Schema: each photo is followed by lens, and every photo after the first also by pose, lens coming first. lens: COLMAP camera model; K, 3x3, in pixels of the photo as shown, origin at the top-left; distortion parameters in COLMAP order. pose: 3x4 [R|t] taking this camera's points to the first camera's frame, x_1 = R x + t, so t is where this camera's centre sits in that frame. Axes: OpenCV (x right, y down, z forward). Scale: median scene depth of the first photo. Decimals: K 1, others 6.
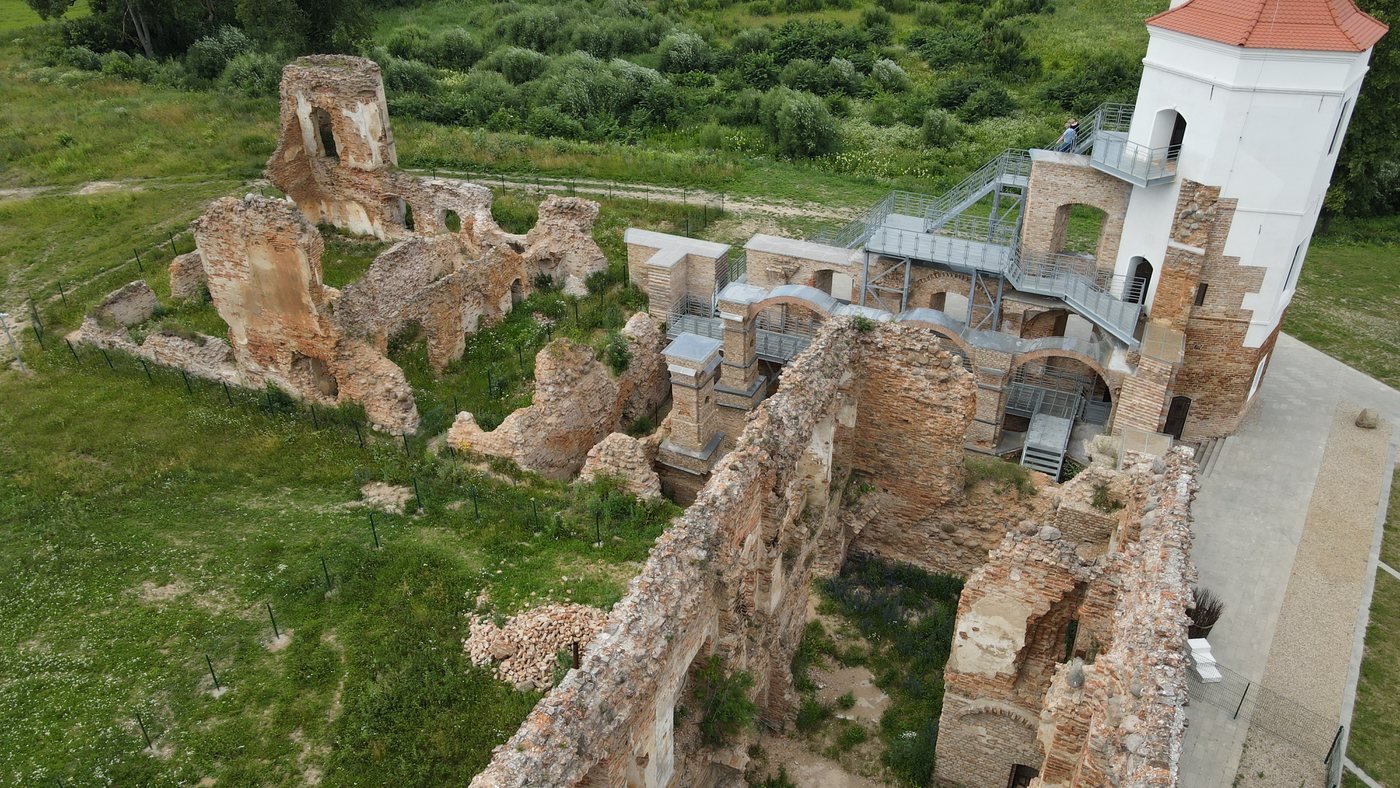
lens RADIAL K [[1018.5, 0, 699.3], [0, 1018.5, 391.9], [0, 0, 1]] dist [-0.001441, 0.008742]
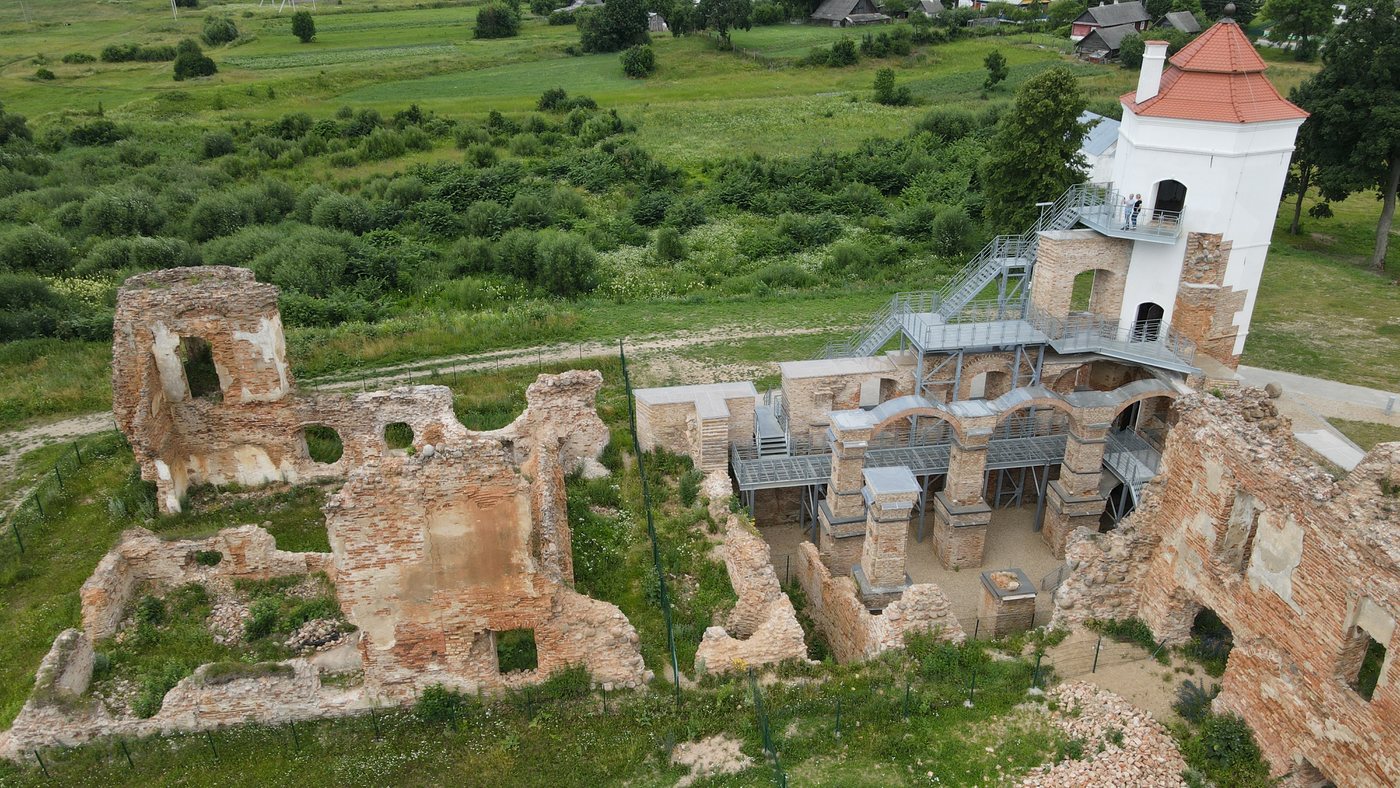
lens RADIAL K [[1018.5, 0, 699.8], [0, 1018.5, 396.9], [0, 0, 1]] dist [-0.001441, 0.008742]
pose [[0.832502, -0.236381, 0.501063, -0.558814], [0.290364, 0.956406, -0.031238, -0.127009], [-0.471836, 0.171496, 0.864847, 0.211217]]
